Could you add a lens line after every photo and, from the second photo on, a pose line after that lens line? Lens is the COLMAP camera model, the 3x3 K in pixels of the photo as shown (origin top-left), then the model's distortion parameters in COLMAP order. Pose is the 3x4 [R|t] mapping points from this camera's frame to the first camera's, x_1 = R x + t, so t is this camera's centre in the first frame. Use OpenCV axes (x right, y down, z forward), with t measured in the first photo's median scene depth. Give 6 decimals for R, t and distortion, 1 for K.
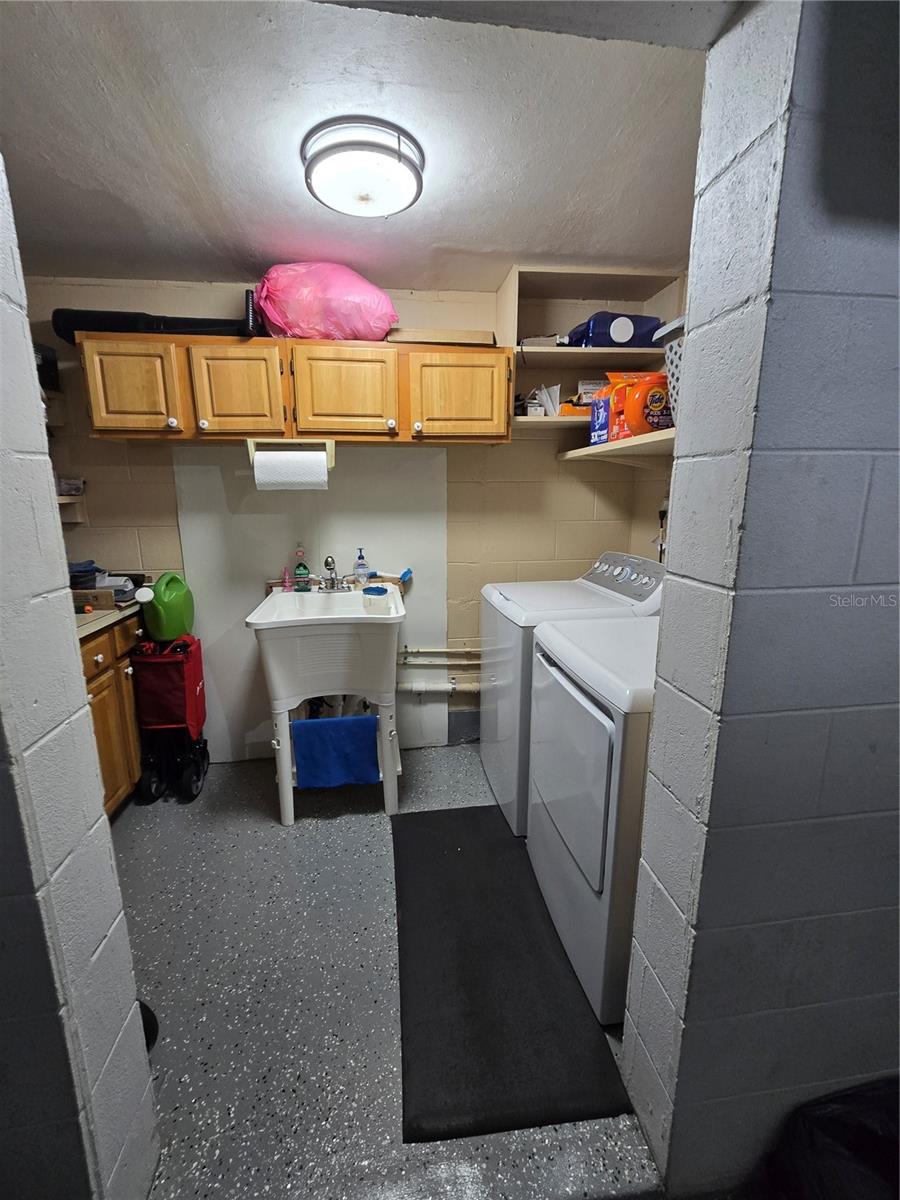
lens RADIAL K [[495.5, 0, 451.6], [0, 495.5, 598.2], [0, 0, 1]] dist [-0.006289, 0.001452]
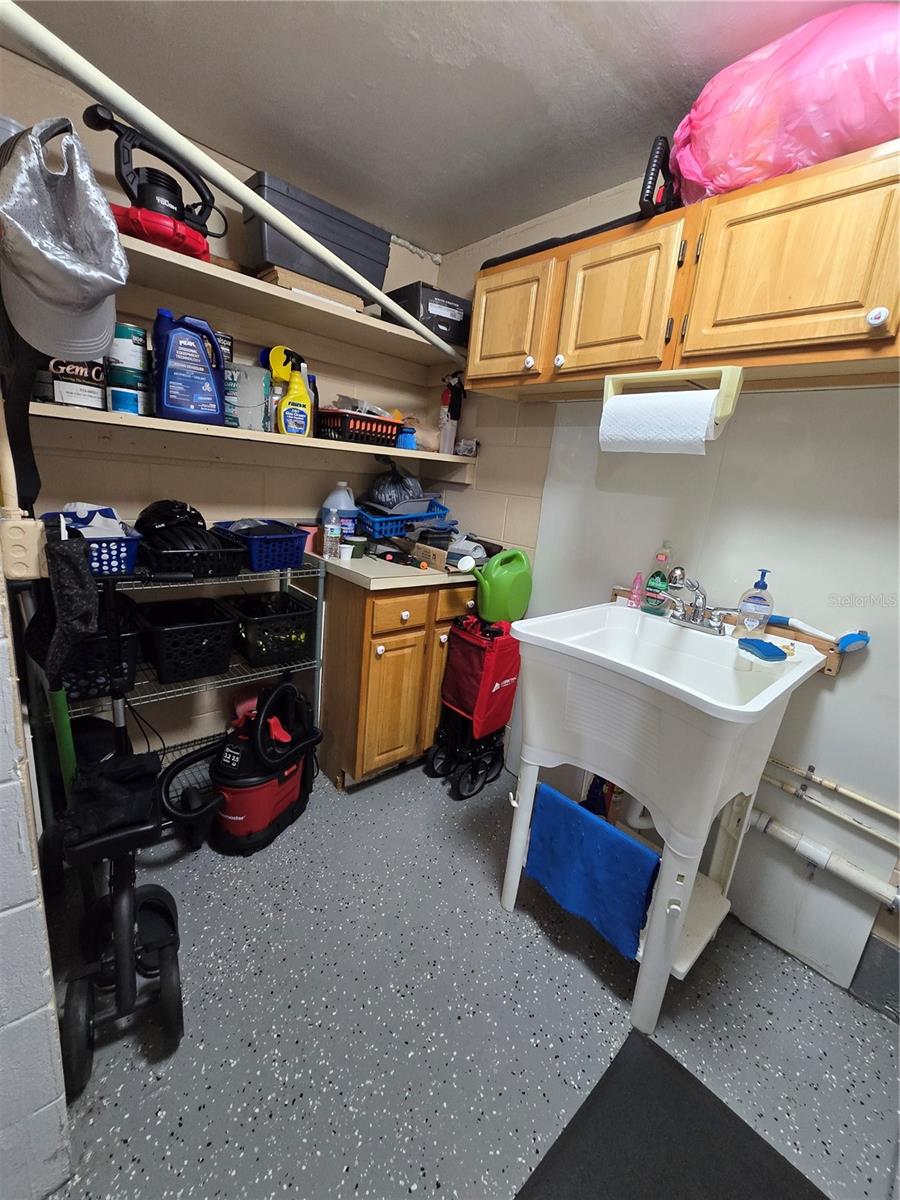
lens RADIAL K [[495.5, 0, 442.1], [0, 495.5, 594.5], [0, 0, 1]] dist [-0.006289, 0.001452]
pose [[0.542381, 0.252565, -0.801270, 0.088889], [-0.269433, 0.955657, 0.118850, -0.046834], [0.795757, 0.151427, 0.586380, 0.425359]]
